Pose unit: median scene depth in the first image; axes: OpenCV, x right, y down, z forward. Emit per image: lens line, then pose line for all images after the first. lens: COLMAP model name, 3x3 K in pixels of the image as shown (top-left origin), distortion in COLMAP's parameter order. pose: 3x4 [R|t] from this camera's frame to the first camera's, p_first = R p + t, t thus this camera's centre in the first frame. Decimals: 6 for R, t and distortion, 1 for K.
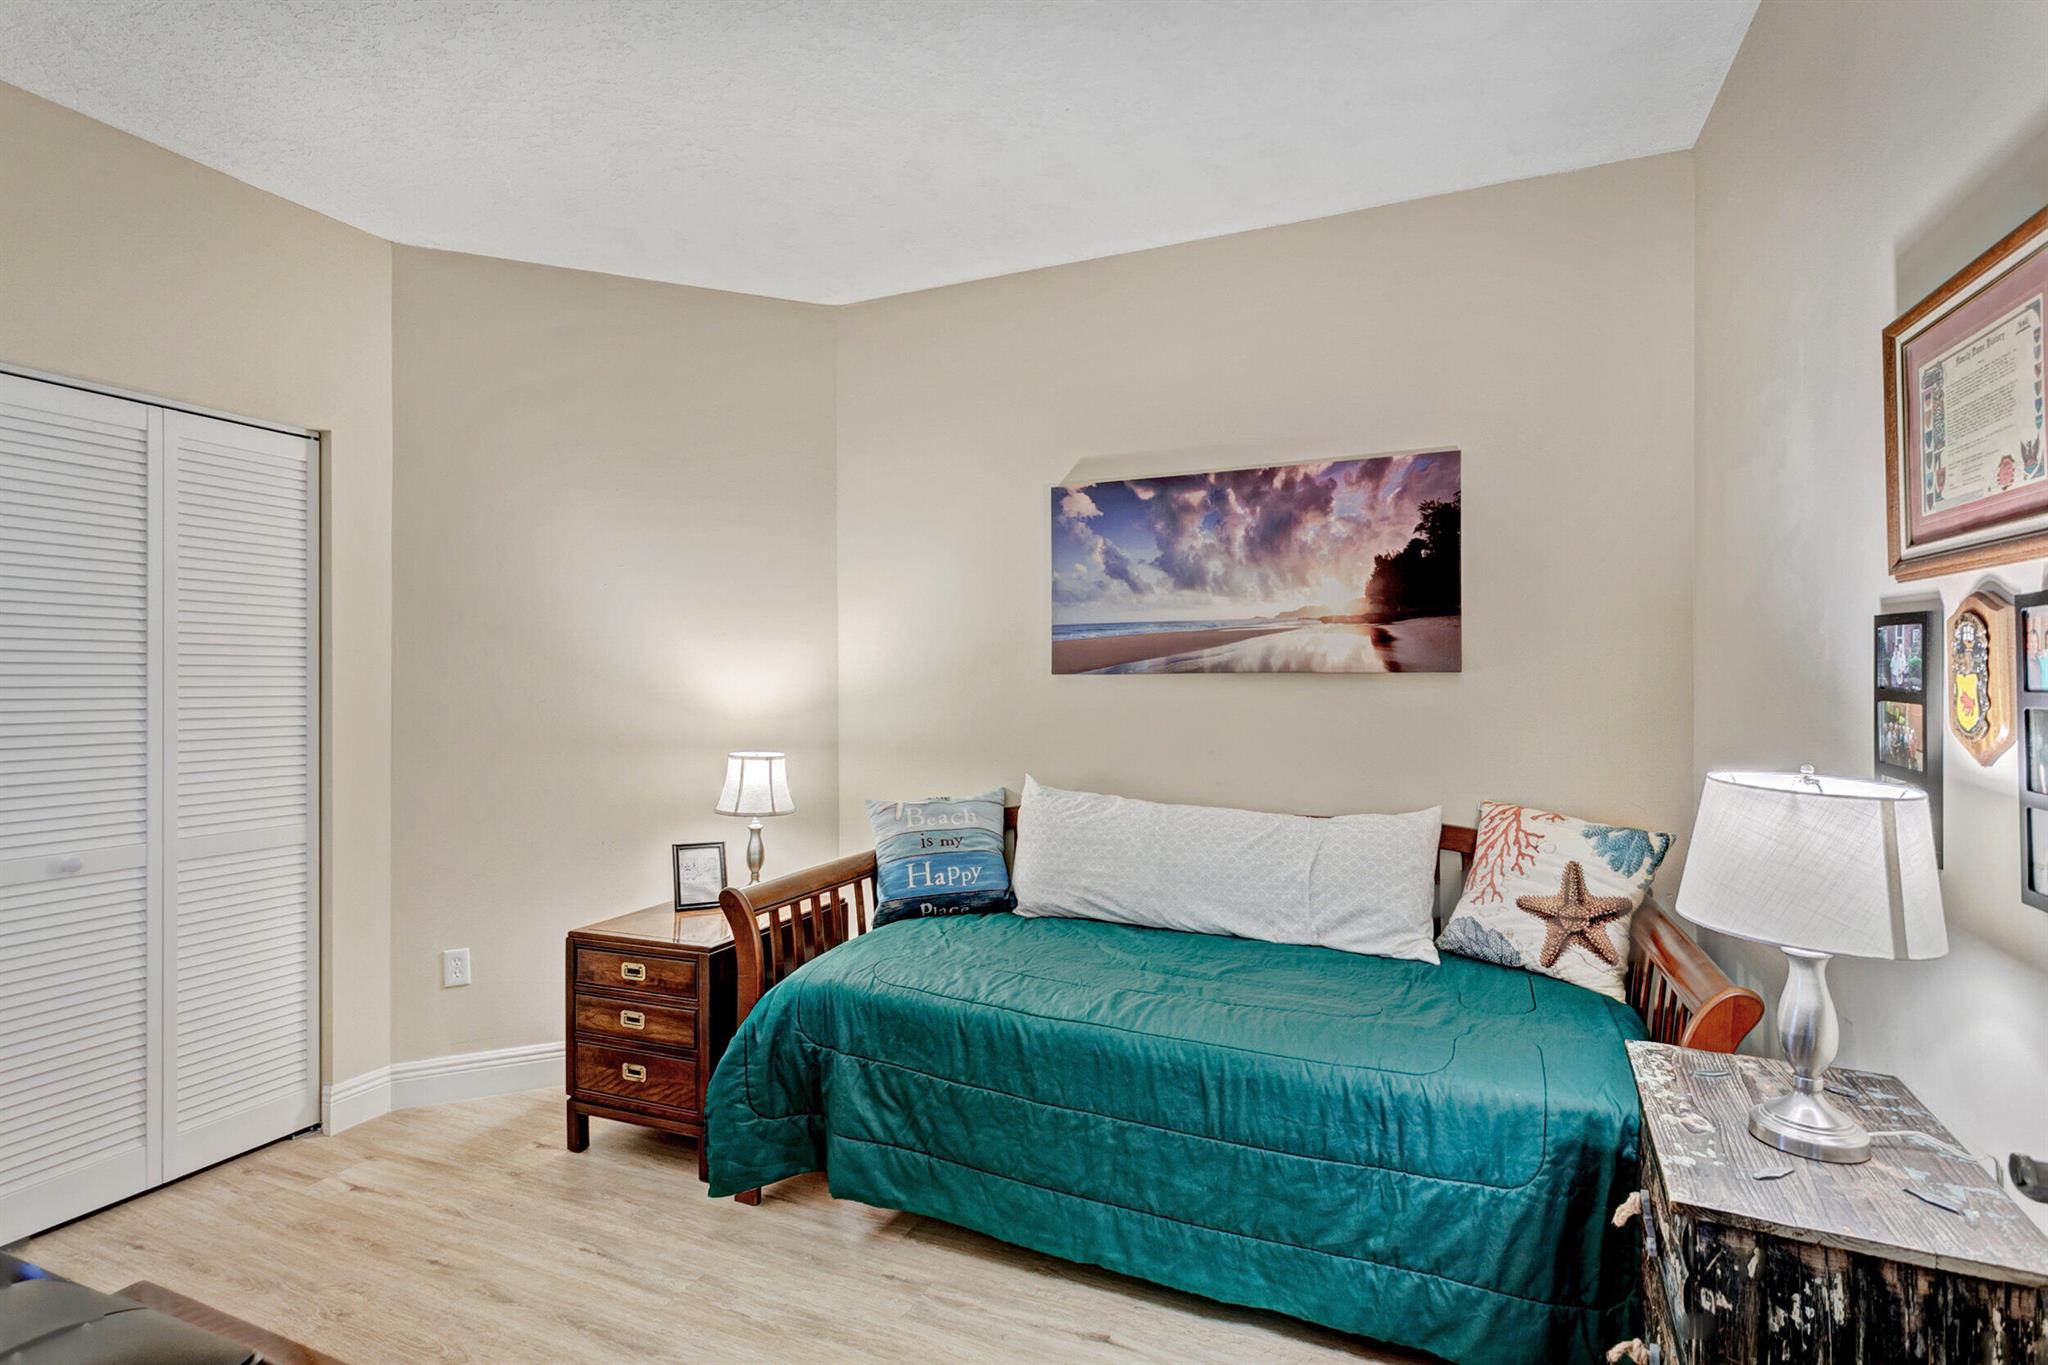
lens RADIAL K [[967.7, 0, 1024.0], [0, 967.7, 682.5], [0, 0, 1]] dist [0.003075, 0.000664]
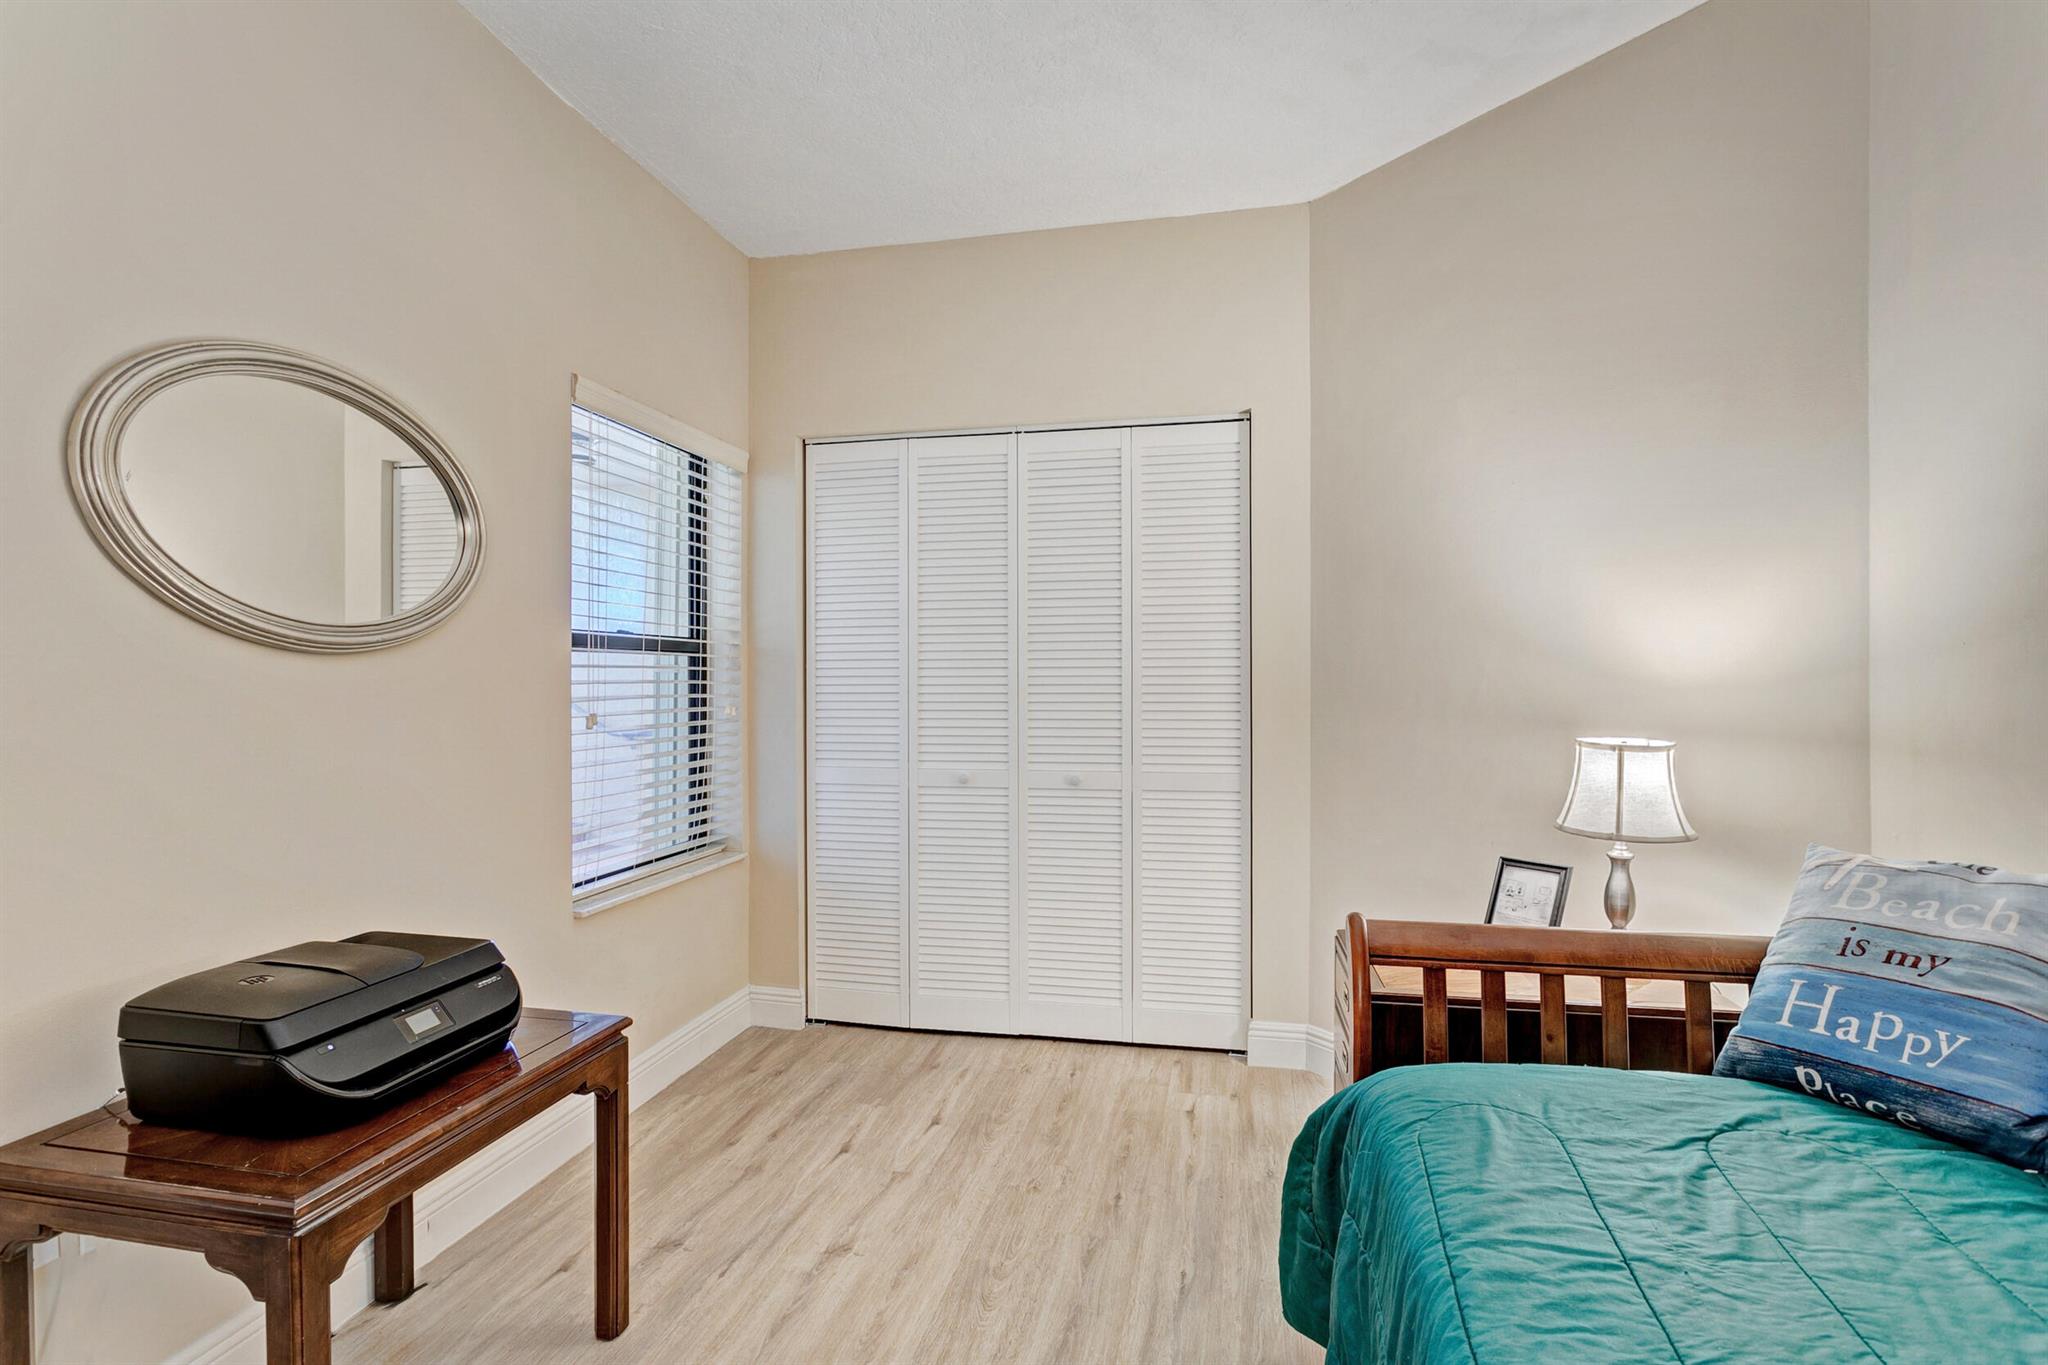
lens RADIAL K [[991.9, 0, 1024.0], [0, 991.9, 682.5], [0, 0, 1]] dist [-0.003333, 0.000111]
pose [[0.205796, 0.008212, -0.978560, 0.296359], [0.002905, 0.999955, 0.009003, 0.030296], [0.978591, -0.004696, 0.205763, 0.513524]]
